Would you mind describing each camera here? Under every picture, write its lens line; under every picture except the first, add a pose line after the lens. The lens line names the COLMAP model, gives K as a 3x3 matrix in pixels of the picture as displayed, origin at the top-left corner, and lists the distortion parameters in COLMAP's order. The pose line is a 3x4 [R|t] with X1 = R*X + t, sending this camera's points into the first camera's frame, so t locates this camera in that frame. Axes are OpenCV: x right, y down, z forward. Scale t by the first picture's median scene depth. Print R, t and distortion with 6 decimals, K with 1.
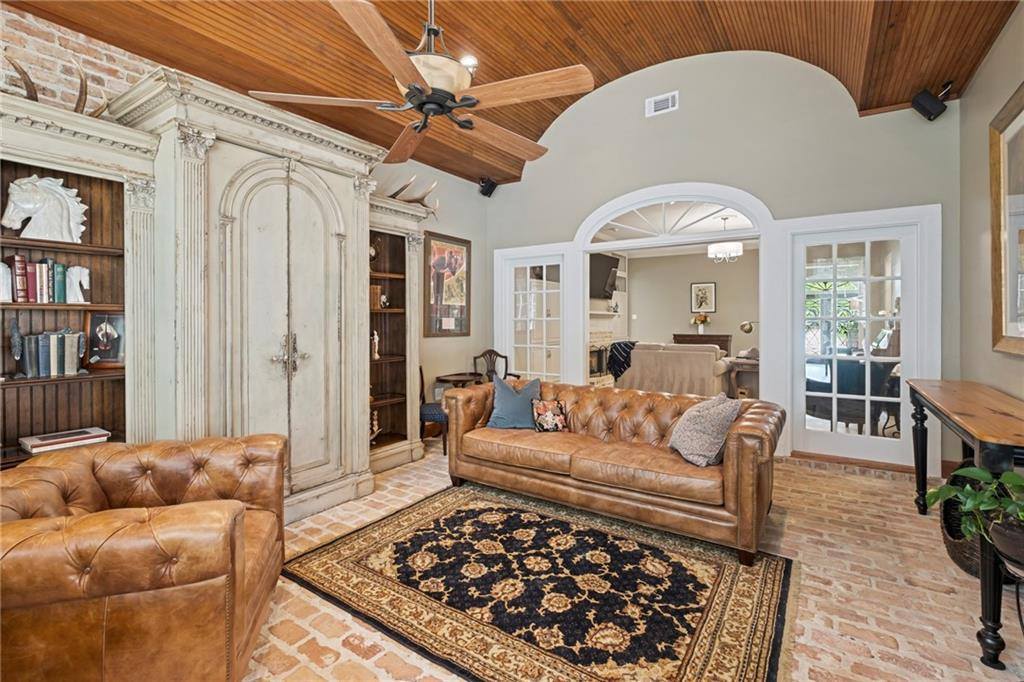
lens RADIAL K [[457.8, 0, 517.4], [0, 457.8, 341.5], [0, 0, 1]] dist [0.000208, 0.000056]
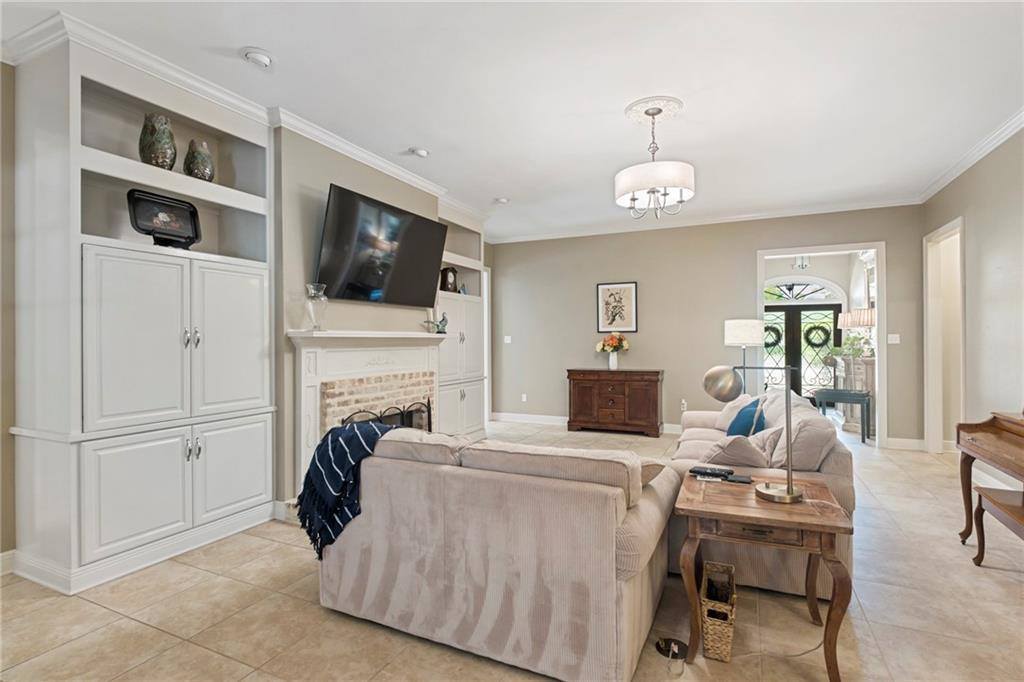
lens RADIAL K [[457.8, 0, 517.4], [0, 457.8, 341.5], [0, 0, 1]] dist [0.000208, 0.000056]
pose [[0.989940, -0.005823, 0.141371, 0.226010], [0.011783, 0.999075, -0.041355, -0.032941], [-0.141000, 0.042605, 0.989092, 0.501547]]
